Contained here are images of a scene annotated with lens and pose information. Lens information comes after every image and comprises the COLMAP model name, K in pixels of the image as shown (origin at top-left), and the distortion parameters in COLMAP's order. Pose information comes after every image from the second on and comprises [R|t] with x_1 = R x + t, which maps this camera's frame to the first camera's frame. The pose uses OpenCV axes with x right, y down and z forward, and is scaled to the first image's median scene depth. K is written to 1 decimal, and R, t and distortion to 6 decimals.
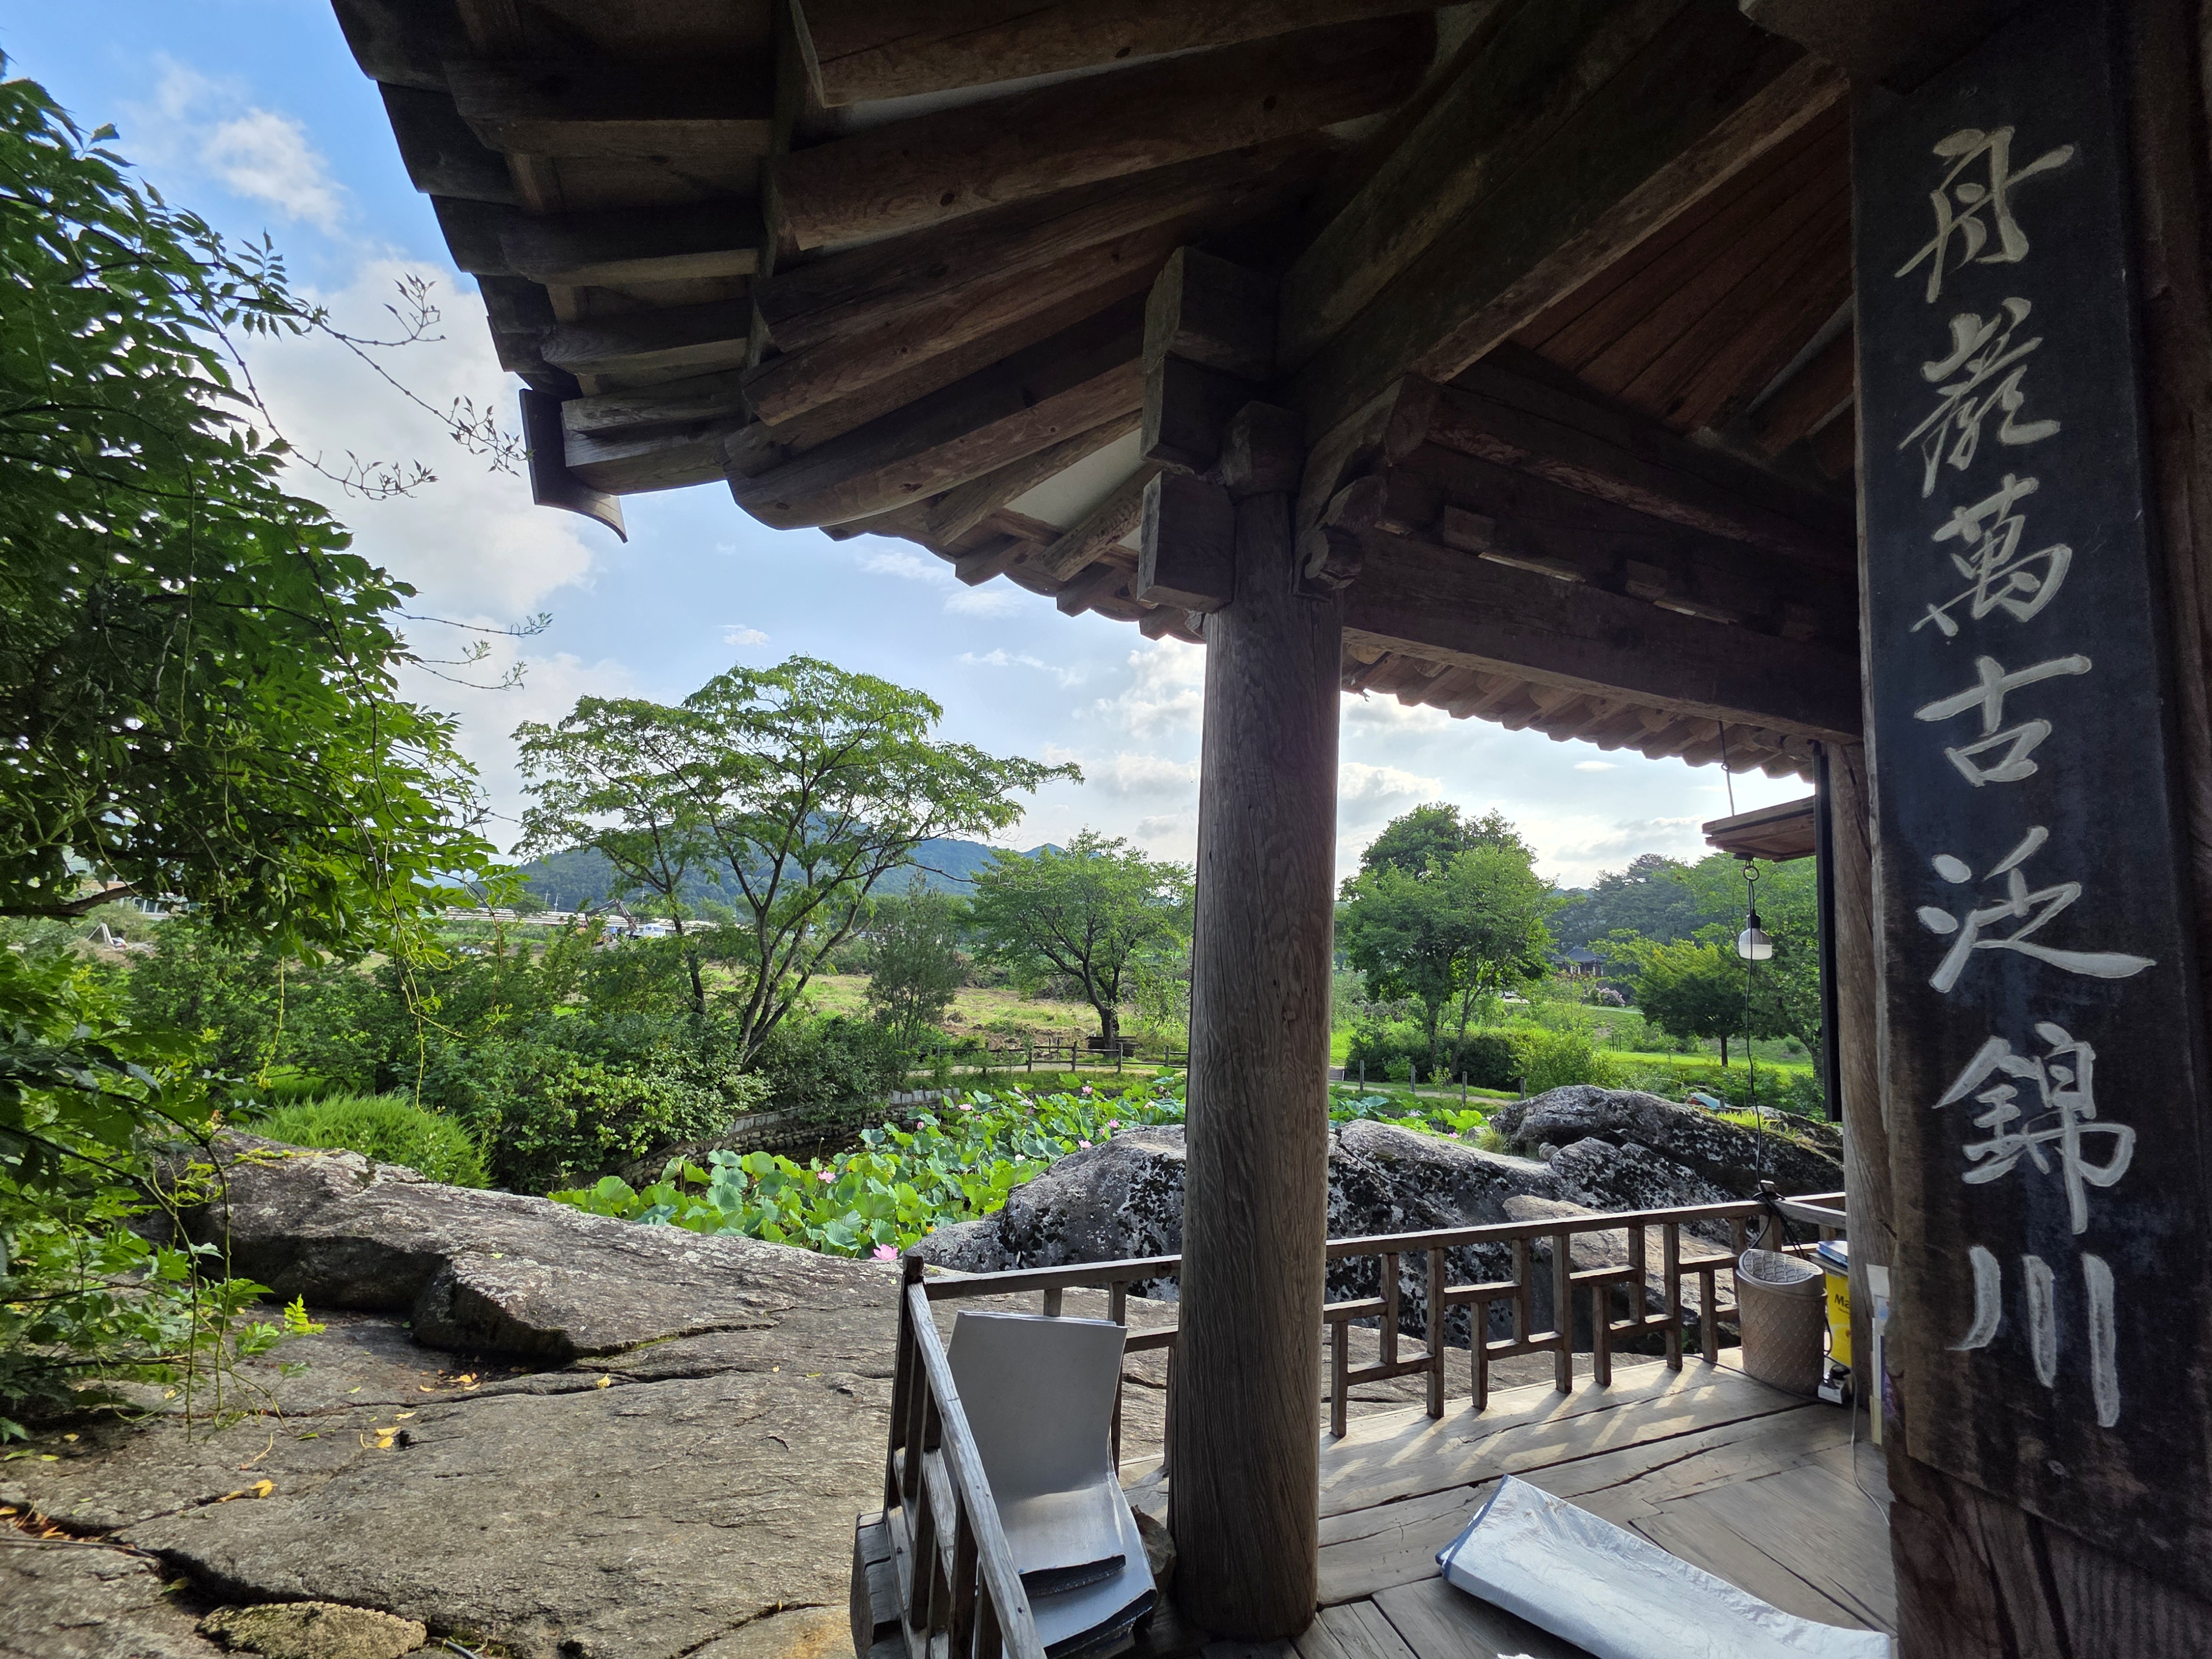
lens RADIAL K [[882.6, 0, 1116.2], [0, 882.6, 839.1], [0, 0, 1]] dist [0.003346, 0.000044]
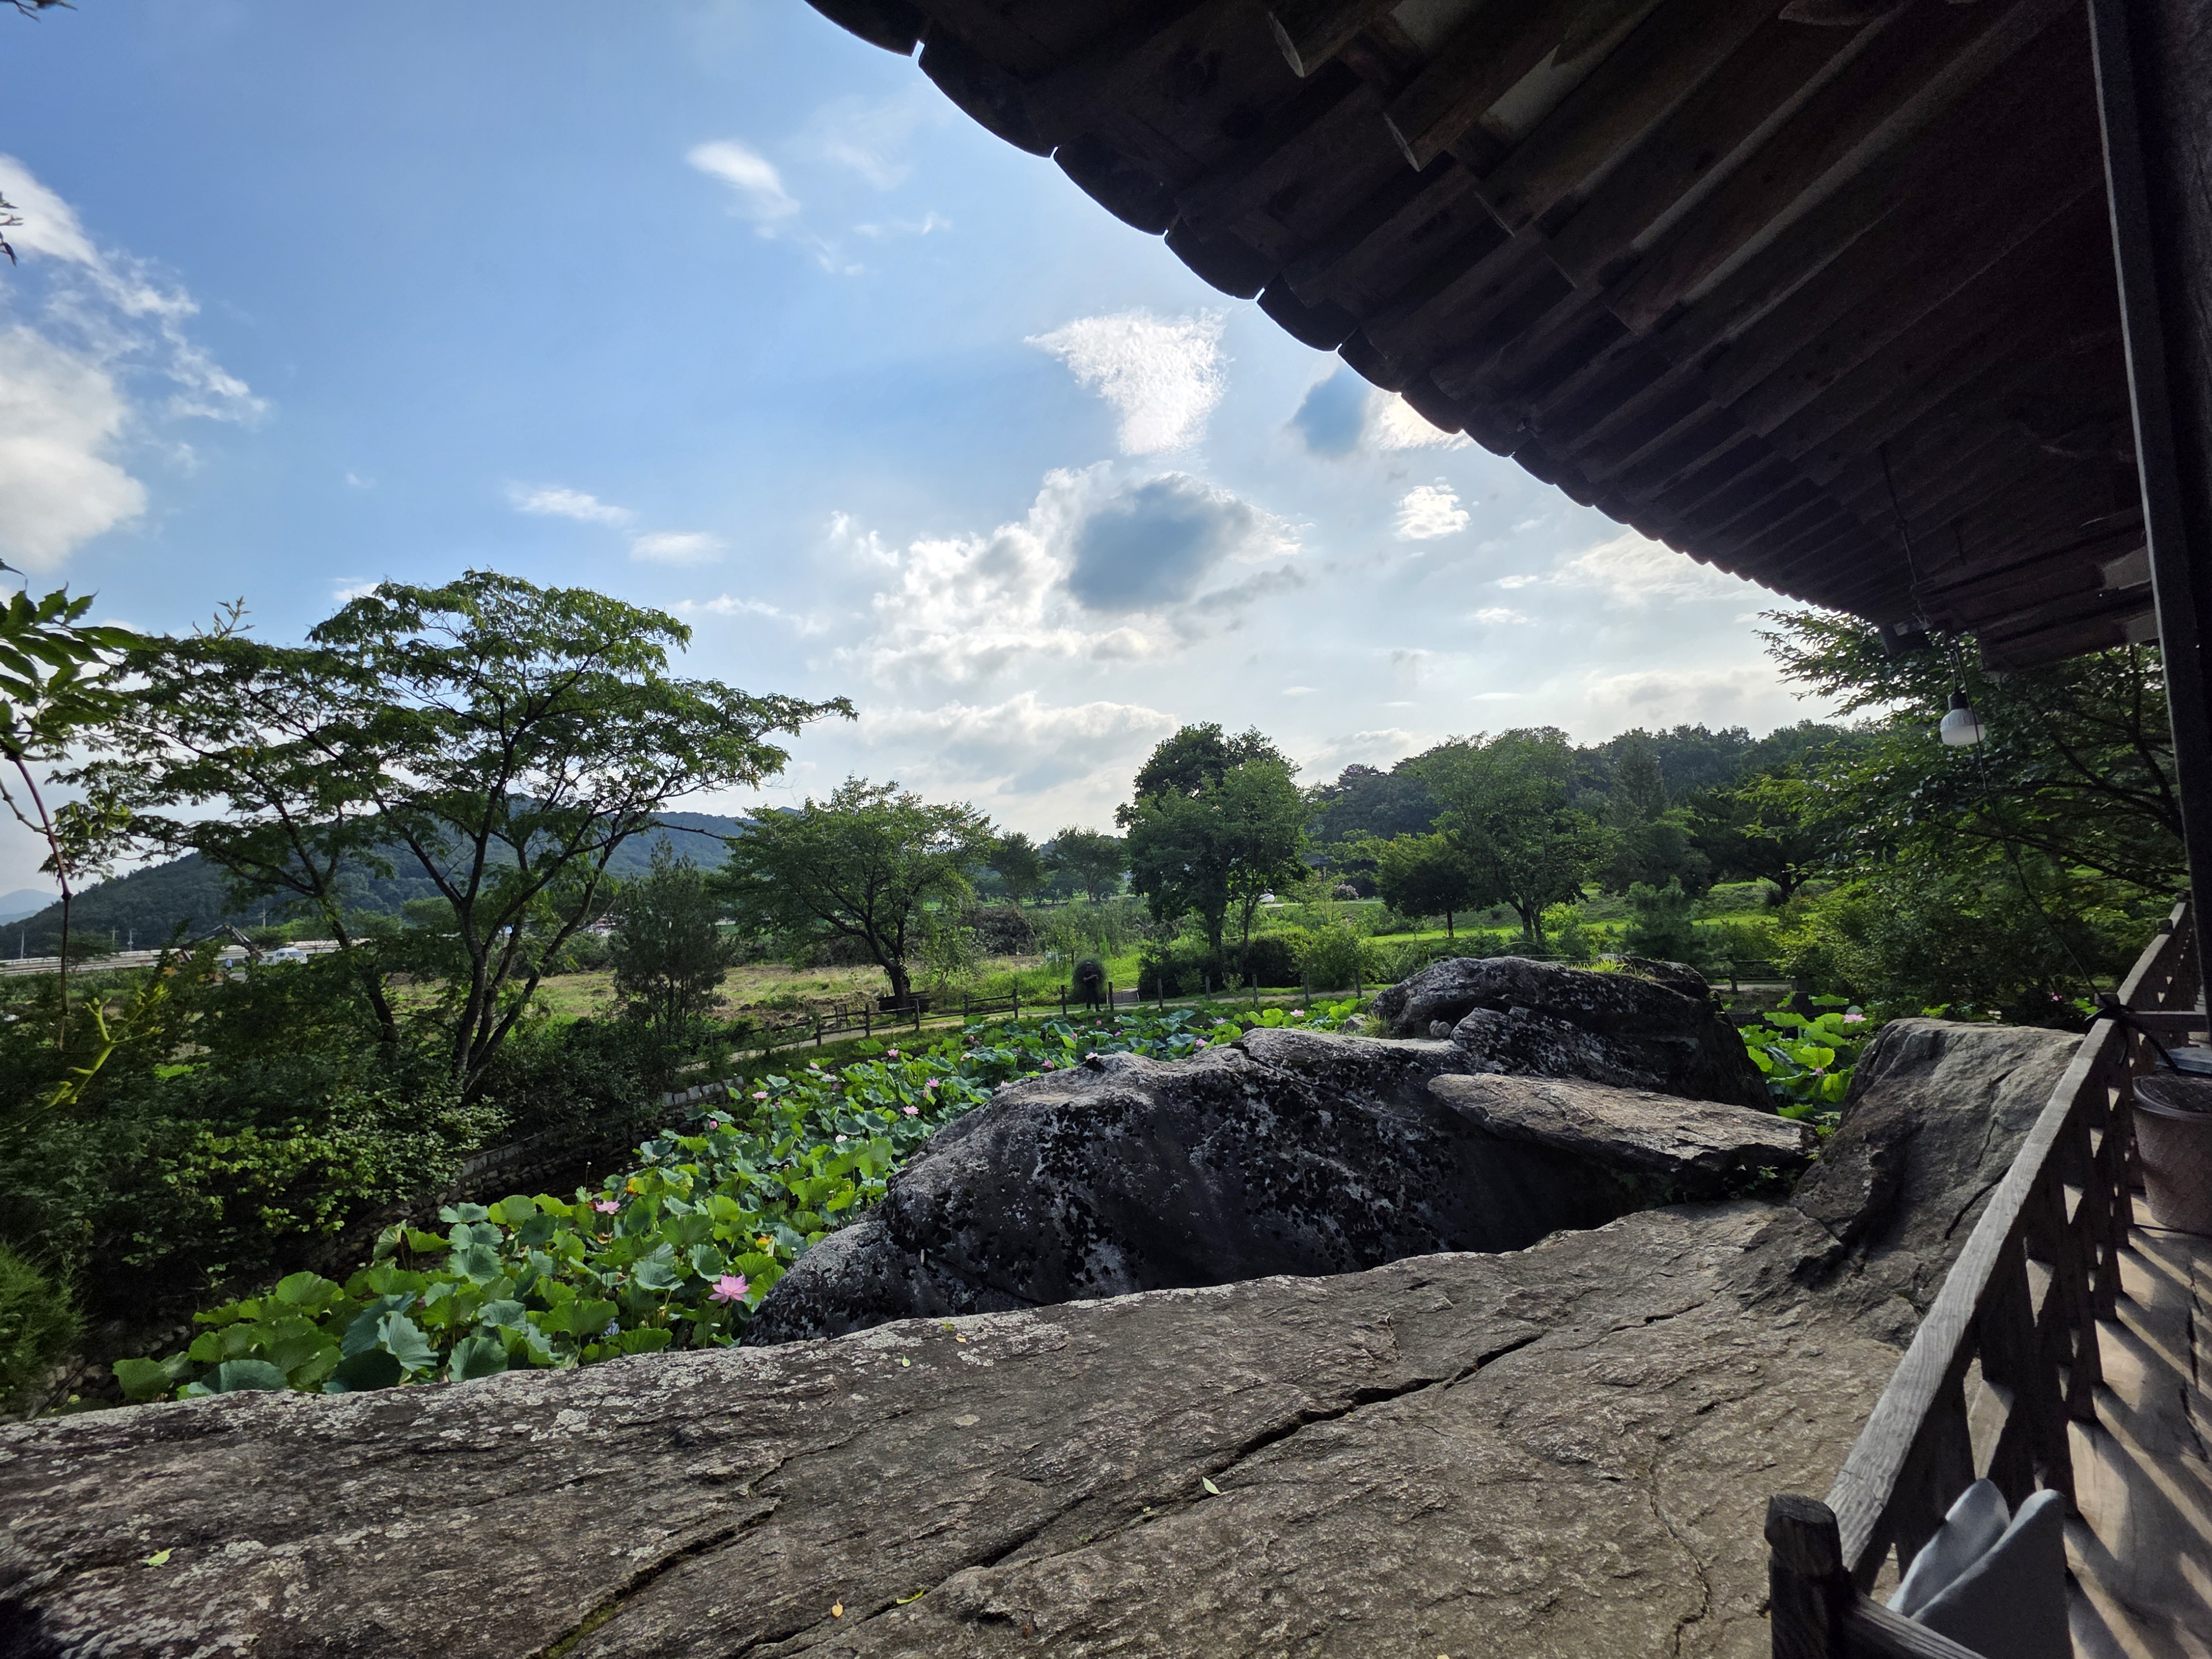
lens RADIAL K [[882.6, 0, 1116.2], [0, 882.6, 839.1], [0, 0, 1]] dist [0.003346, 0.000044]
pose [[0.955948, -0.104910, 0.274149, -0.049957], [0.087663, 0.993363, 0.074460, 0.015525], [-0.280141, -0.047147, 0.958800, 0.069856]]
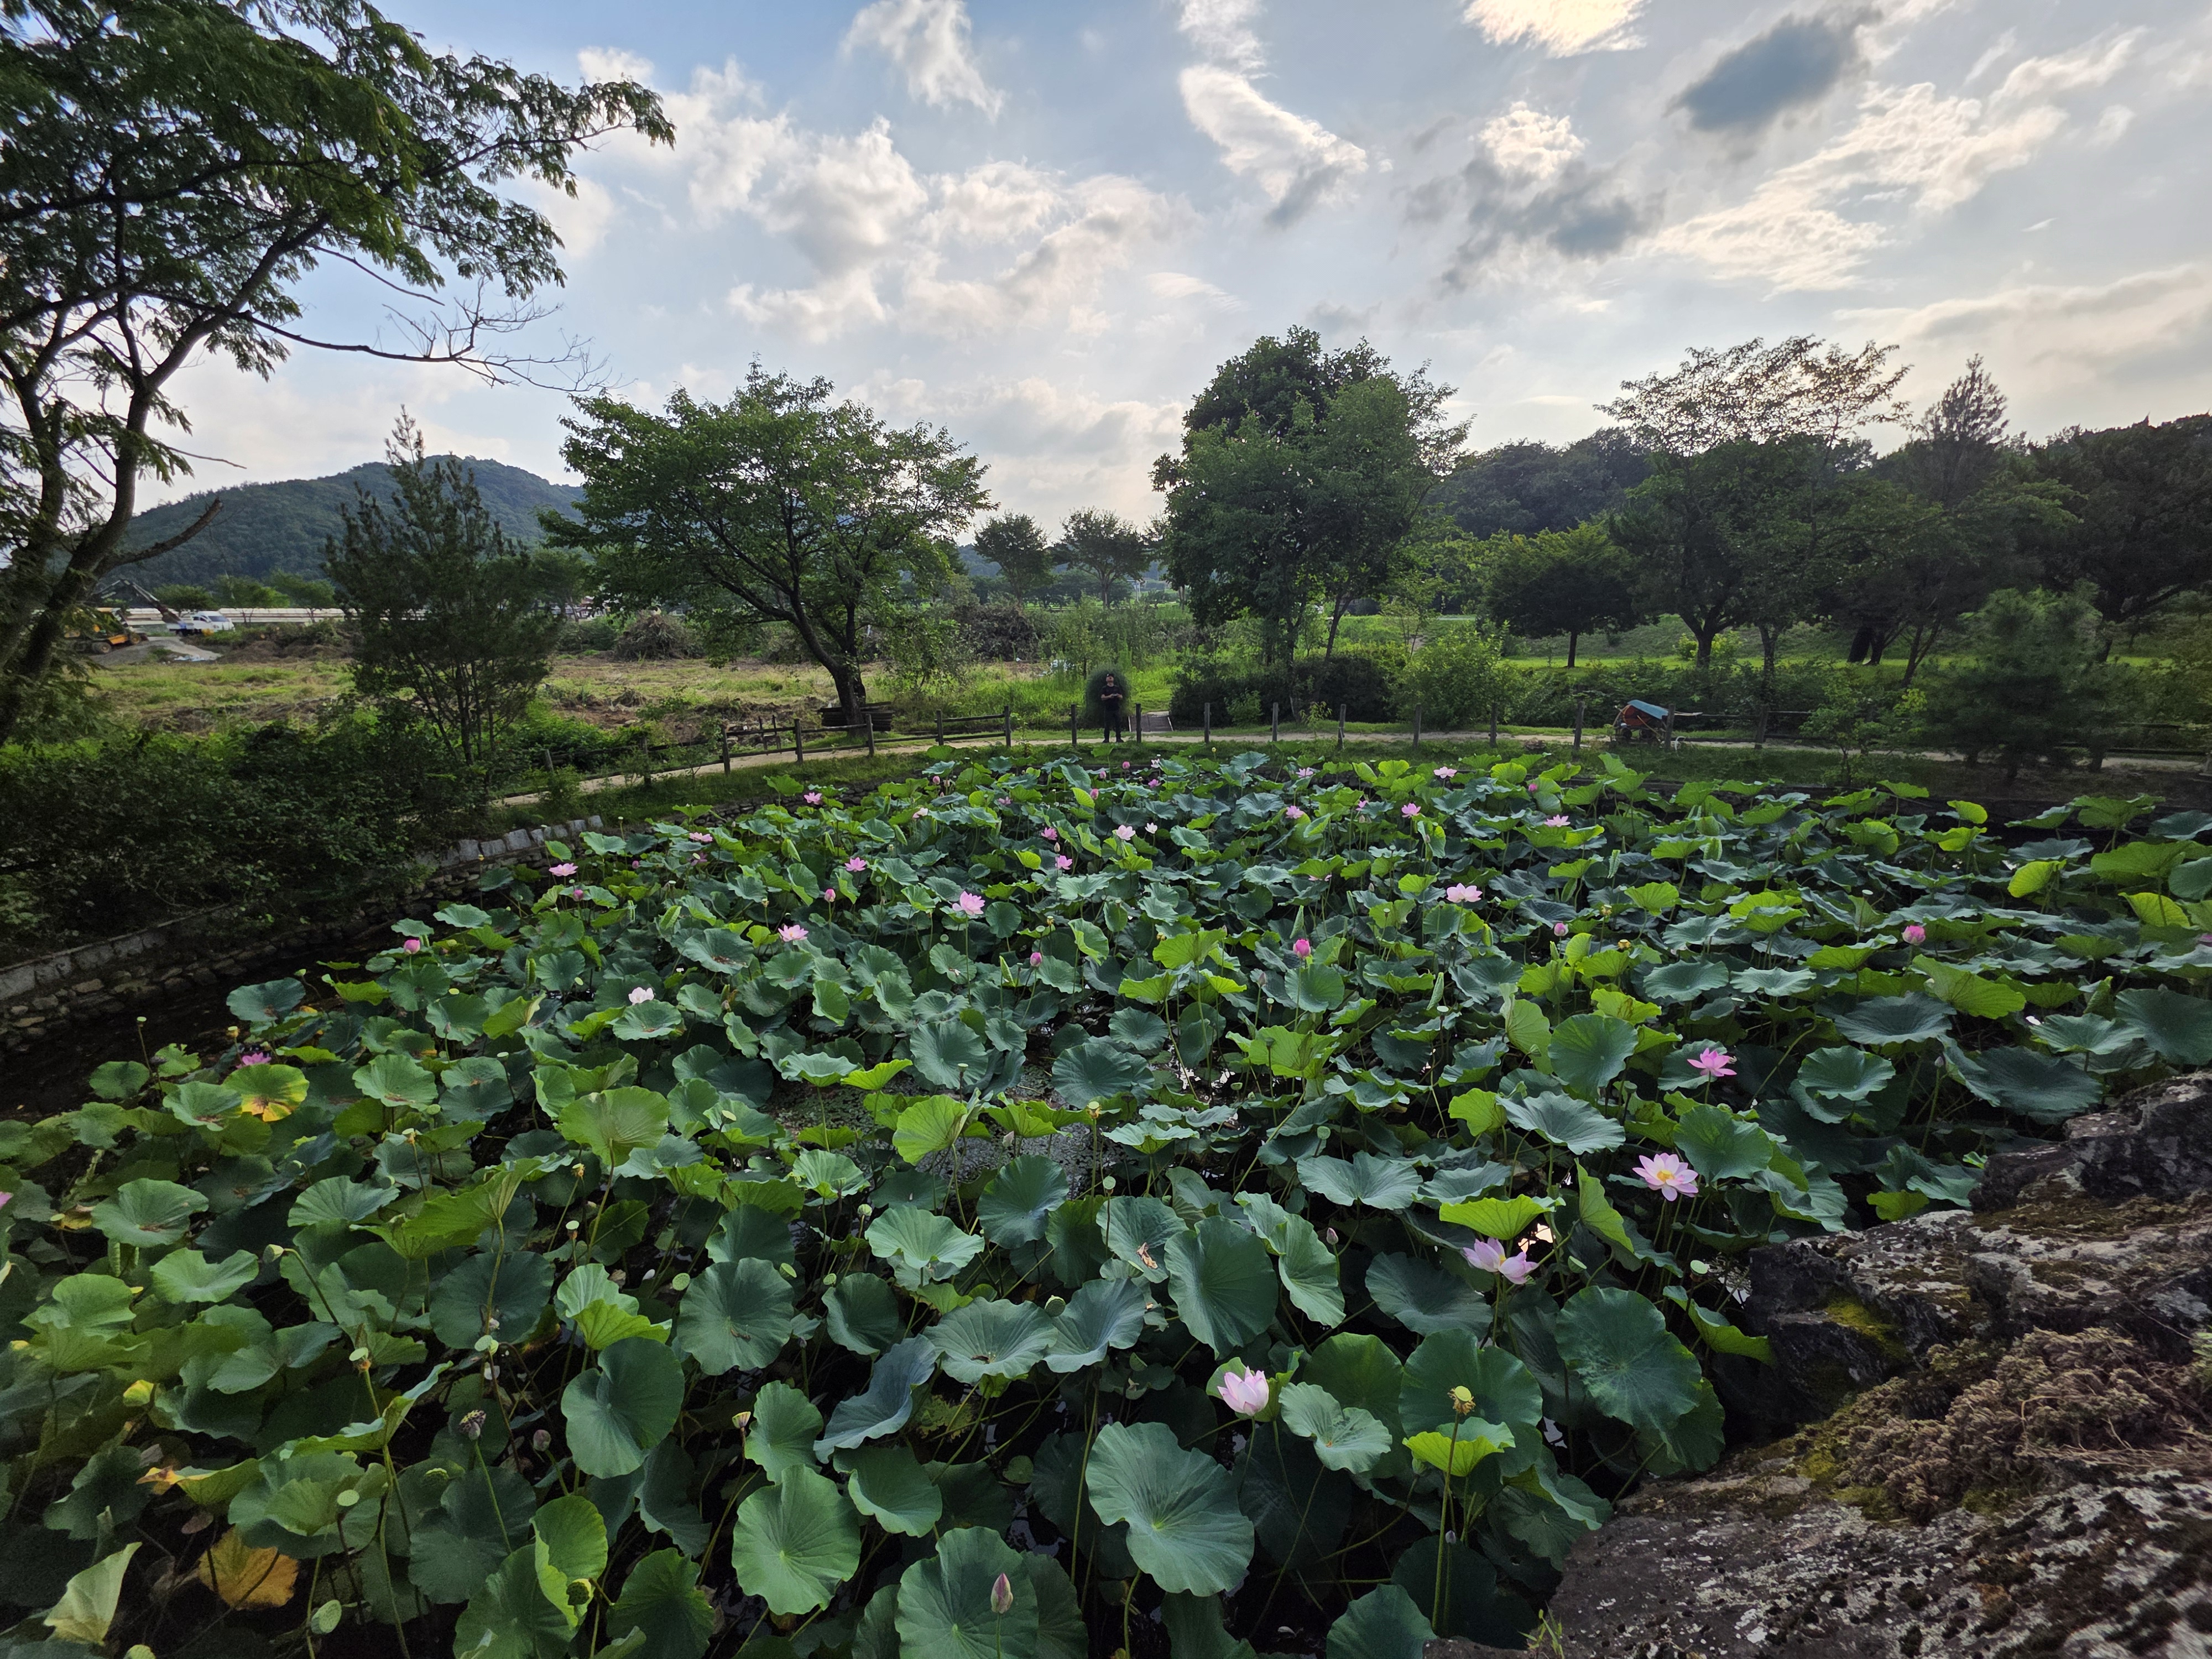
lens RADIAL K [[895.1, 0, 1112.8], [0, 895.1, 825.8], [0, 0, 1]] dist [0.005913, 0.000203]
pose [[0.964616, -0.132305, 0.228059, 0.028904], [0.040347, 0.928866, 0.368213, 0.106702], [-0.260552, -0.345983, 0.901337, 0.490570]]
